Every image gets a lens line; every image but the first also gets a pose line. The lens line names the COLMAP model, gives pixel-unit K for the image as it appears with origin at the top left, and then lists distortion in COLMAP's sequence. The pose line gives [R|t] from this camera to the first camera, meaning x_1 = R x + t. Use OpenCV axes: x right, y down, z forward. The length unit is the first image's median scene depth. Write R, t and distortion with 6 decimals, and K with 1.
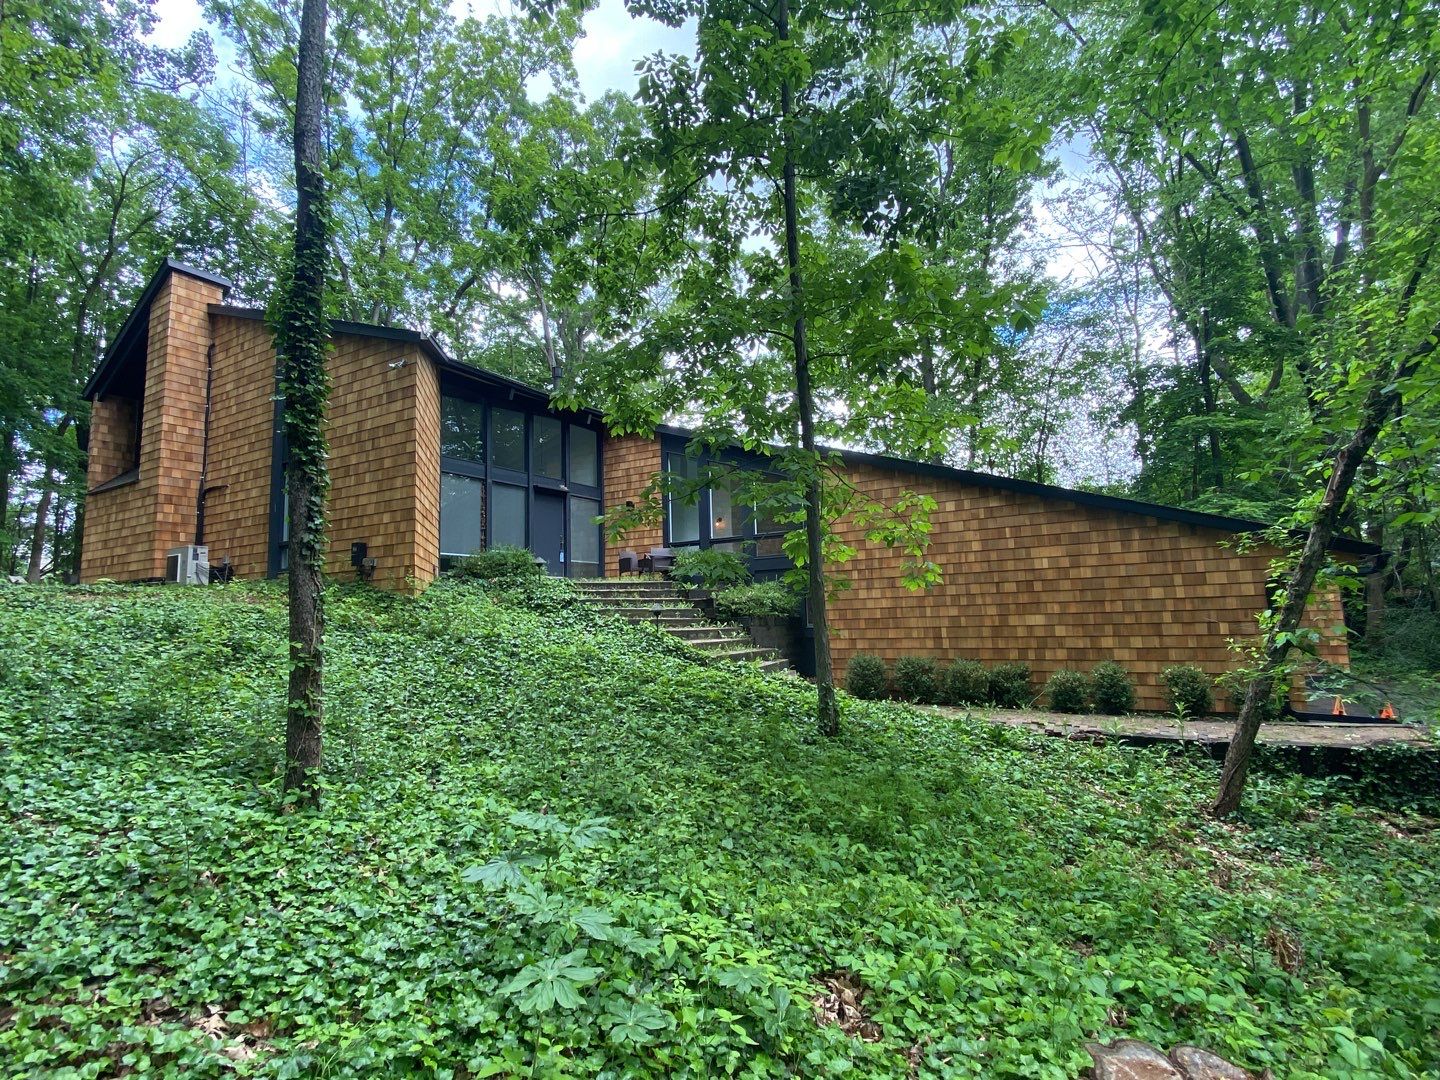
lens RADIAL K [[703.4, 0, 719.1], [0, 703.4, 534.4], [0, 0, 1]] dist [0.030286, -0.000842]
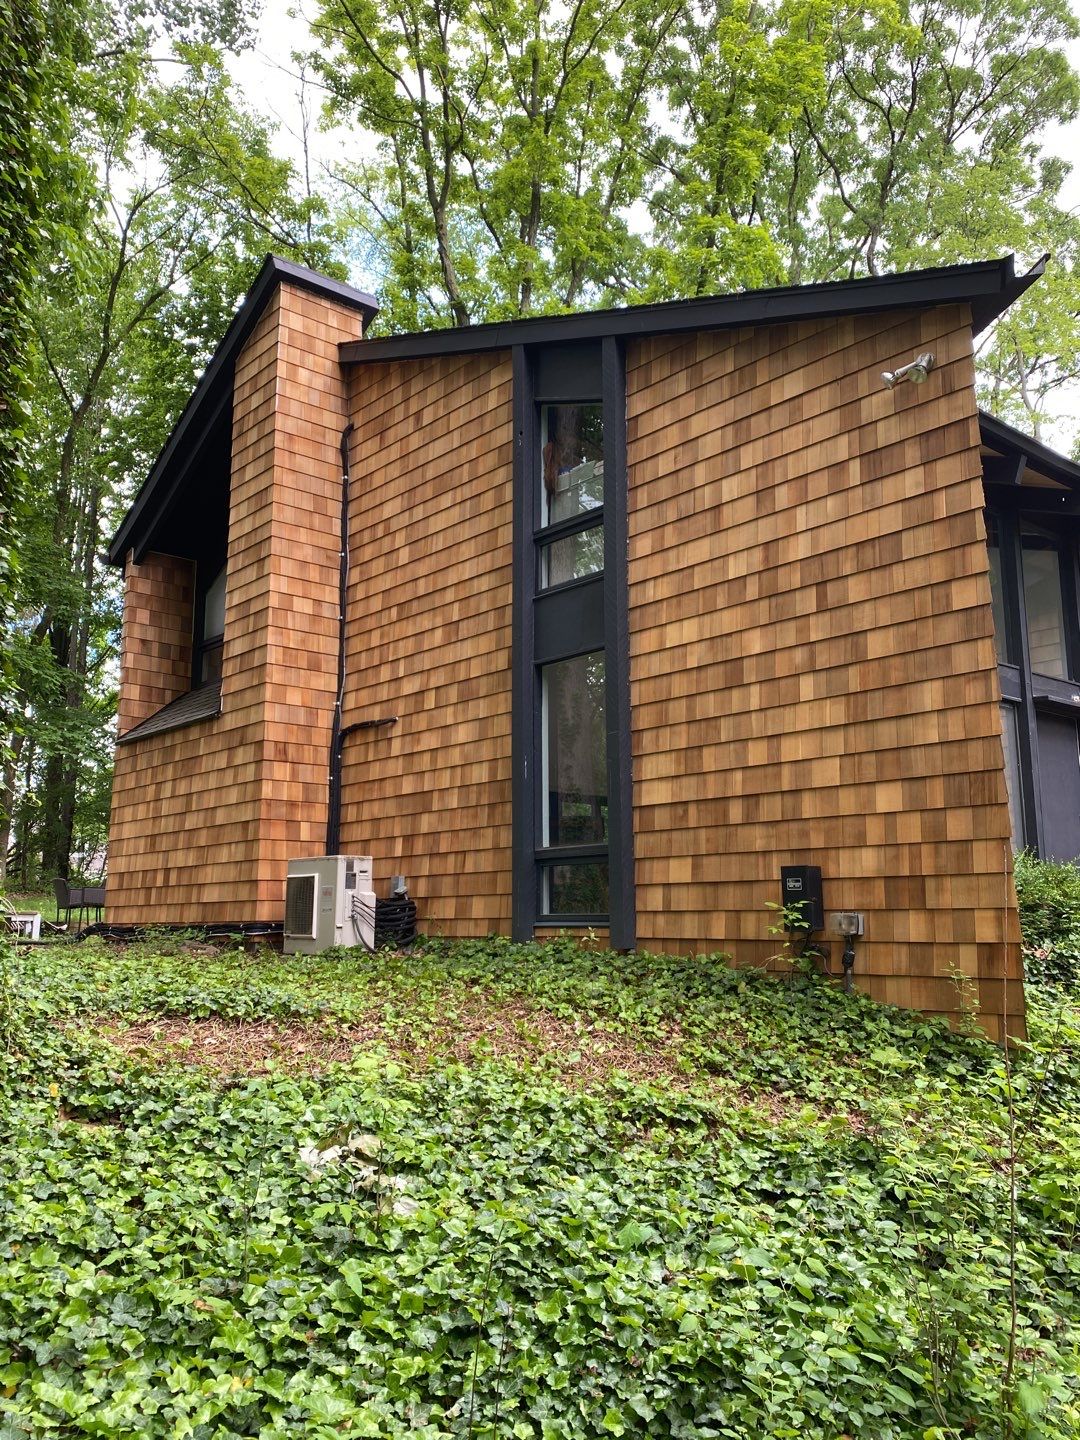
lens RADIAL K [[983.0, 0, 540.0], [0, 983.0, 720.0], [0, 0, 1]] dist [0.066619, -0.002486]
pose [[0.972287, -0.026571, -0.232274, -0.446156], [0.014927, 0.998549, -0.051744, -0.033123], [0.233312, 0.046843, 0.971273, 0.402712]]
